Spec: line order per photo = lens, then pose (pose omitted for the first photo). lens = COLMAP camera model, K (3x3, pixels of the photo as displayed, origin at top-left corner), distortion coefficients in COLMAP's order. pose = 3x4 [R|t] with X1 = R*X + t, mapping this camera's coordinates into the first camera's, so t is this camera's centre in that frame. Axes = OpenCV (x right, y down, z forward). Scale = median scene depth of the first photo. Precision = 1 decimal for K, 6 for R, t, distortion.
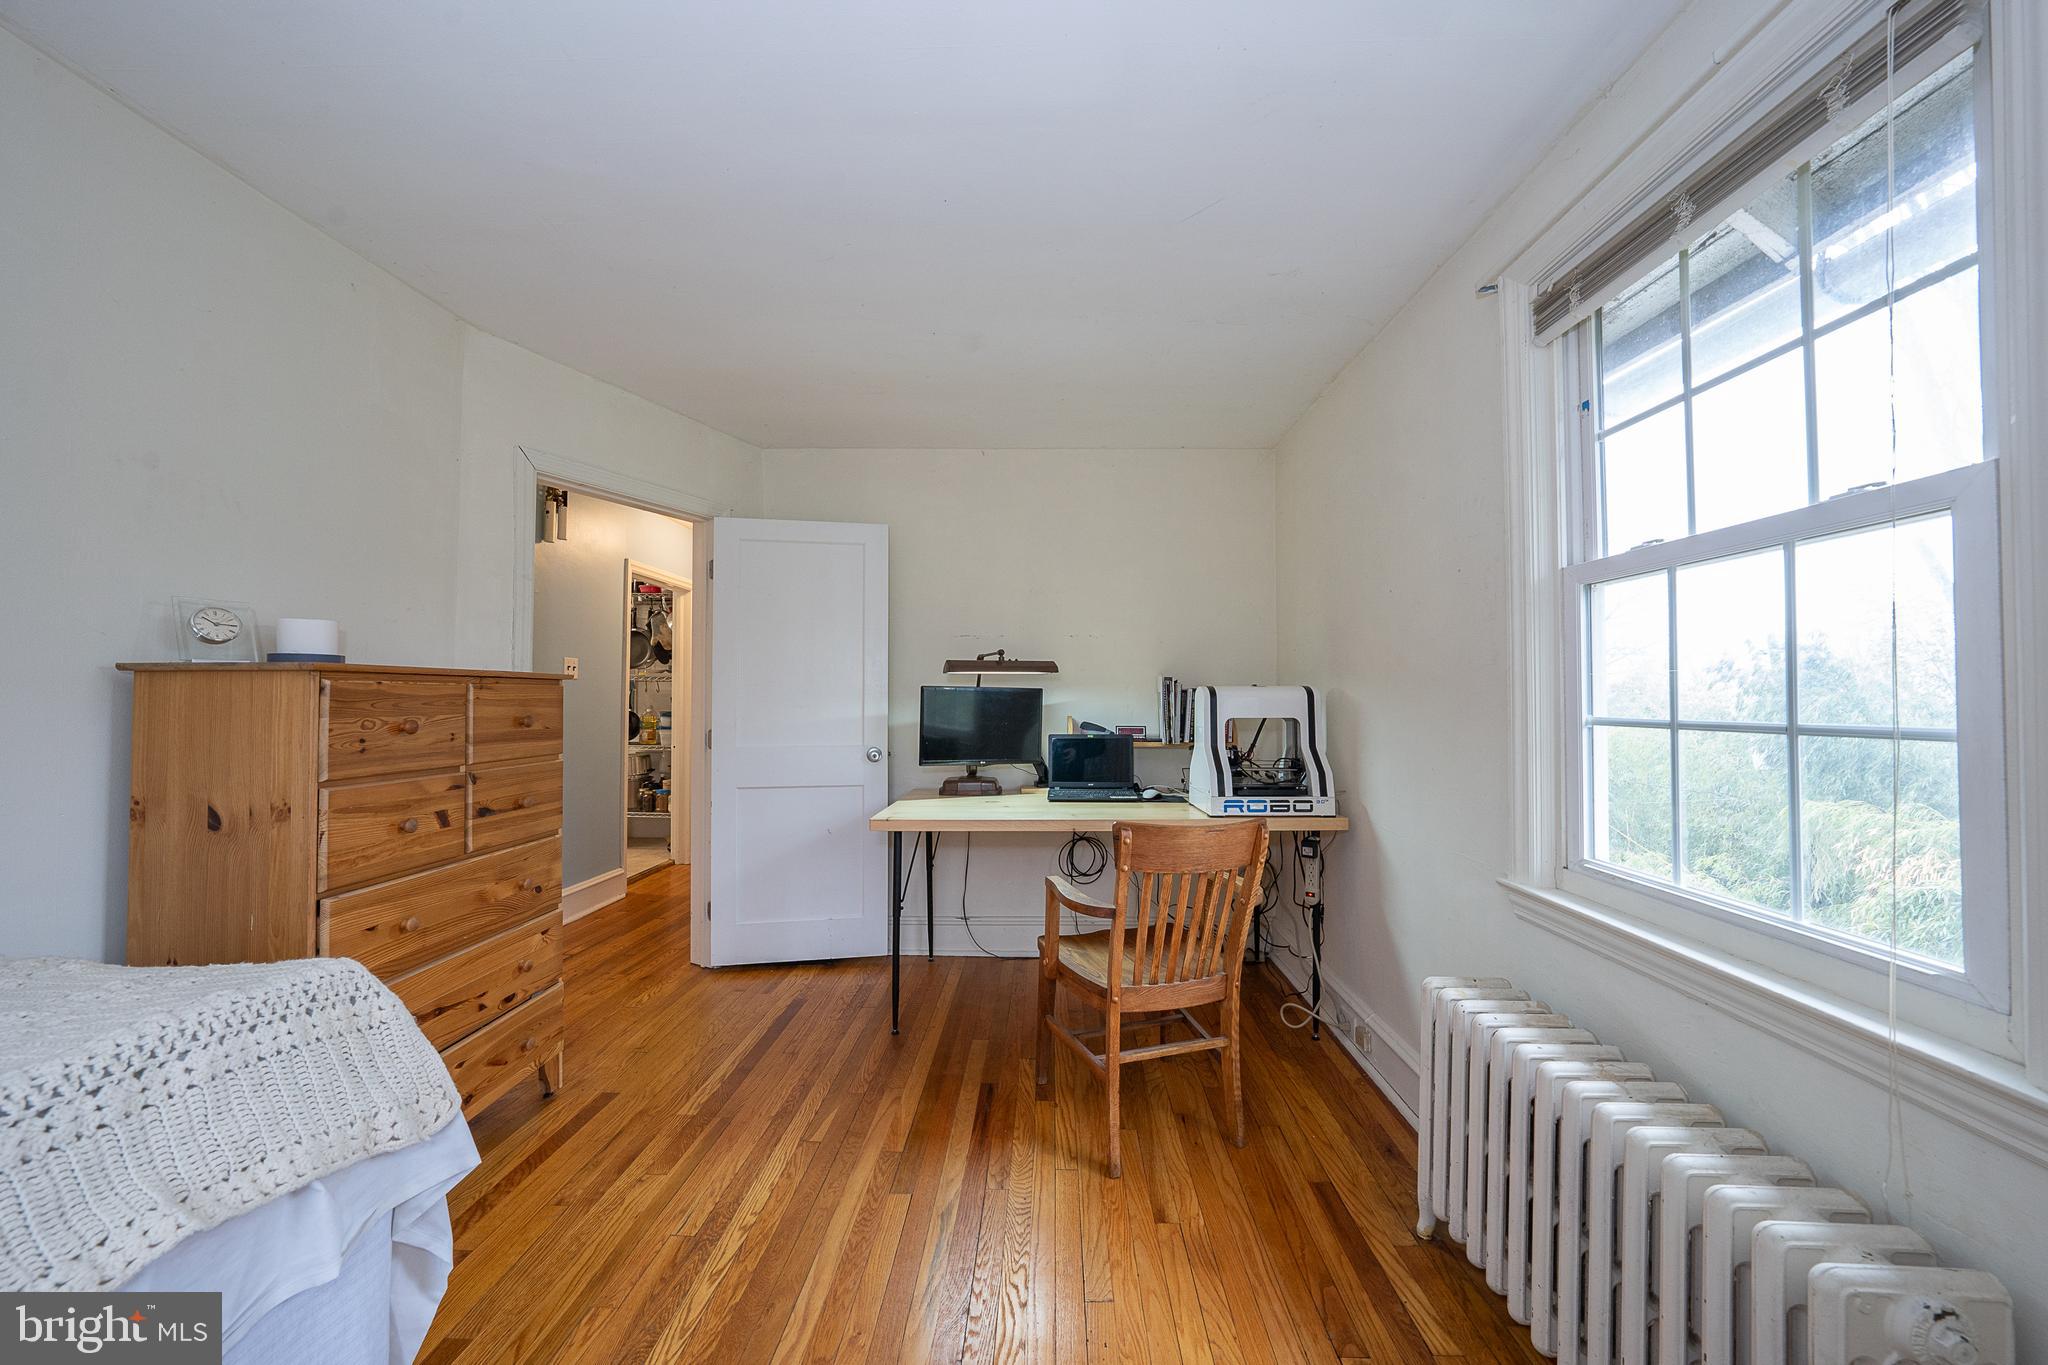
lens RADIAL K [[713.0, 0, 1029.7], [0, 713.0, 678.6], [0, 0, 1]] dist [-0.027878, 0.004792]
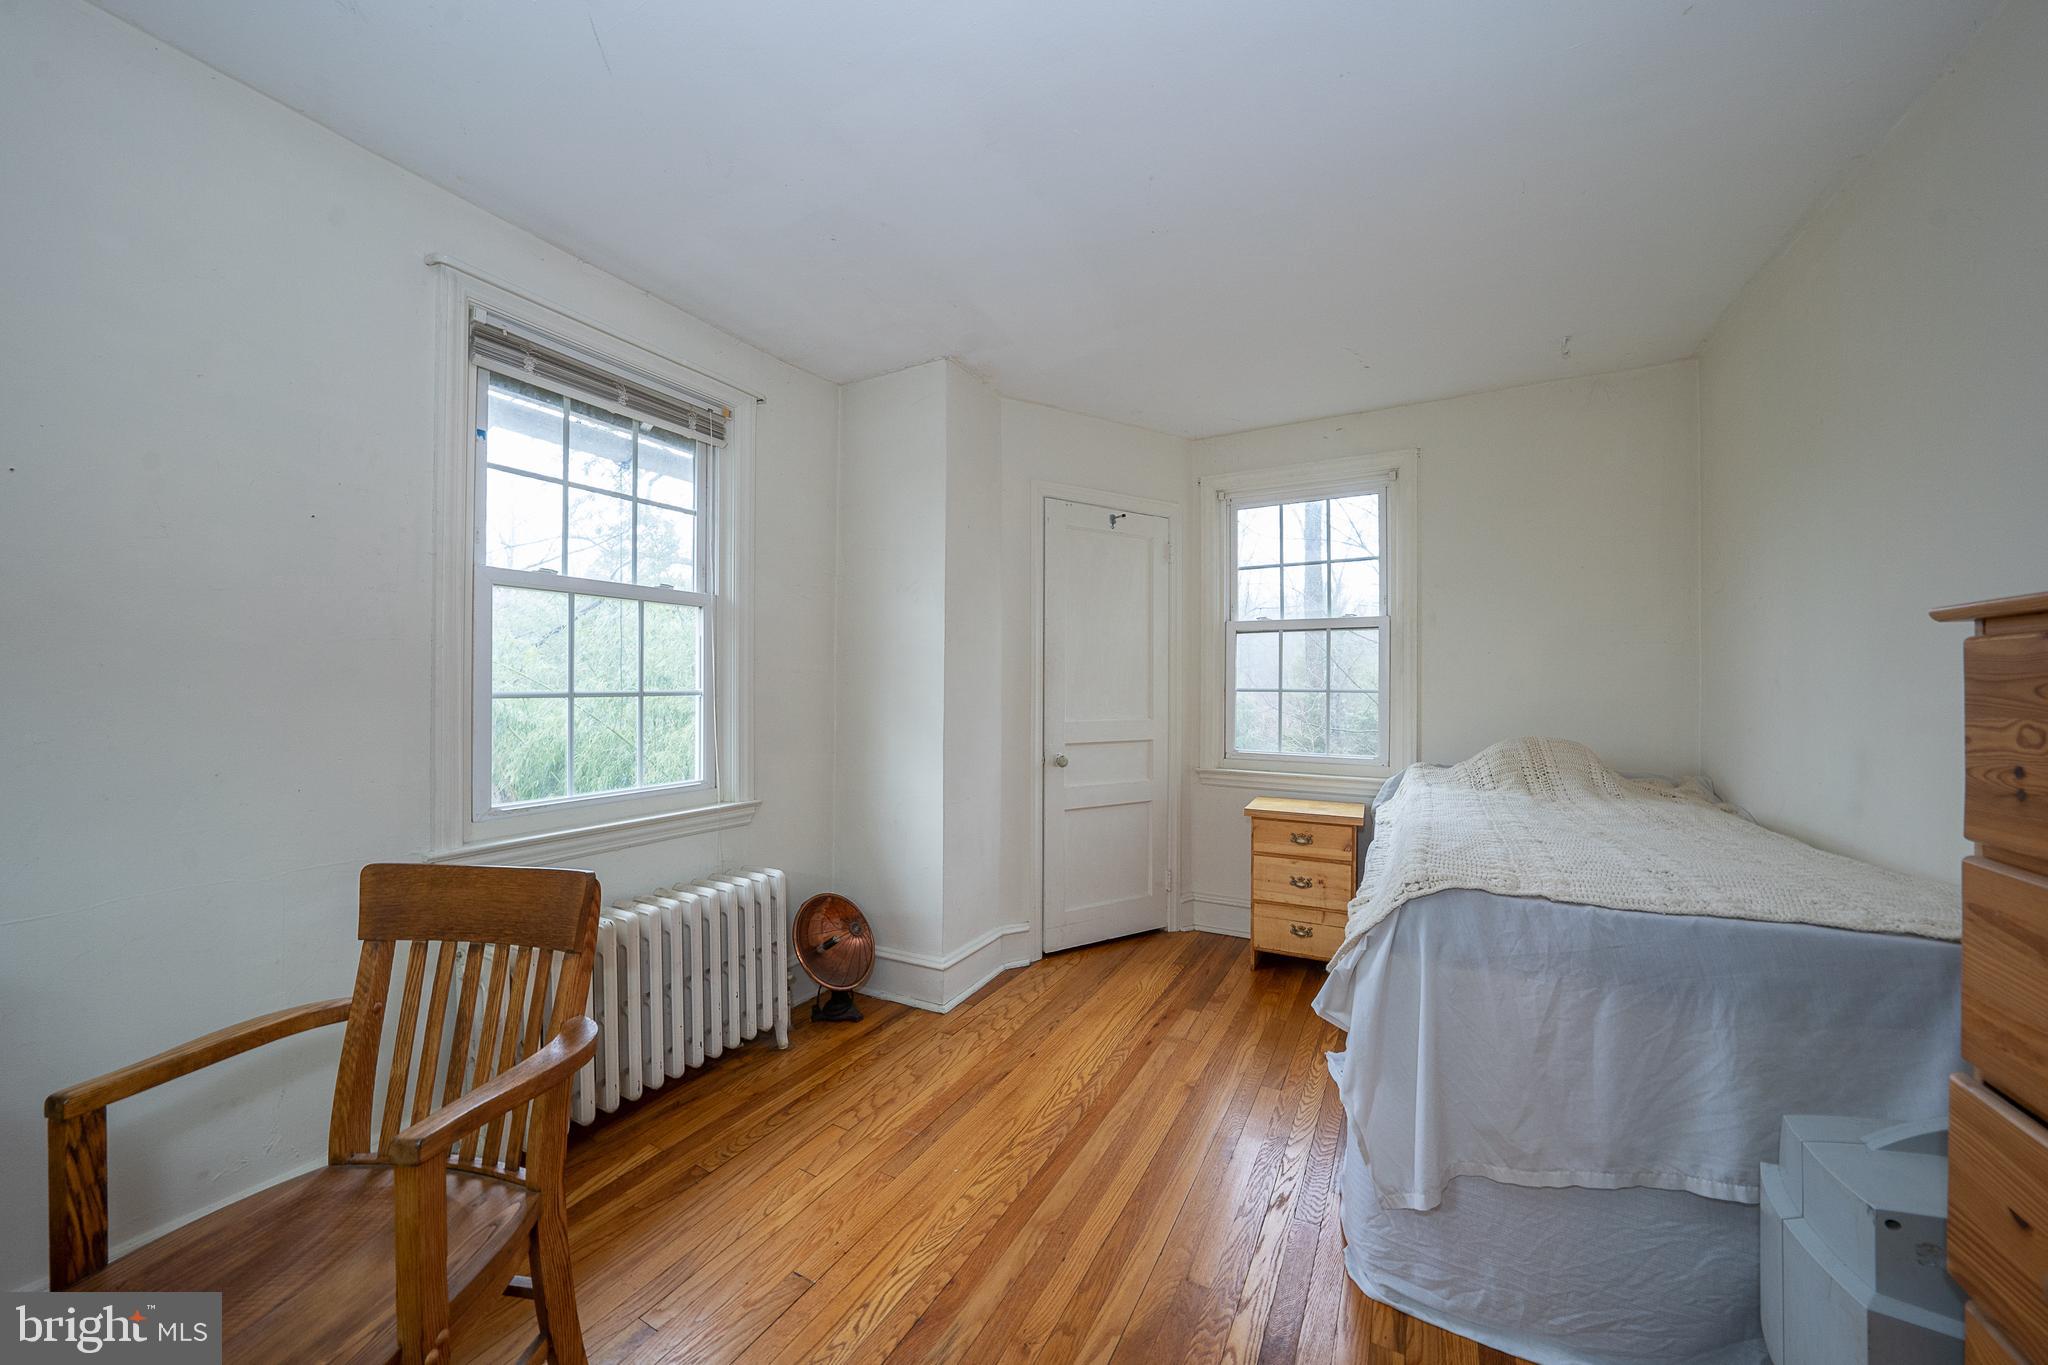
lens RADIAL K [[713.0, 0, 1029.7], [0, 713.0, 678.6], [0, 0, 1]] dist [-0.027878, 0.004792]
pose [[-0.884848, 0.001344, 0.465879, -0.666673], [-0.013703, 0.999488, -0.028910, 0.056666], [-0.465679, -0.031965, -0.884376, 1.792980]]
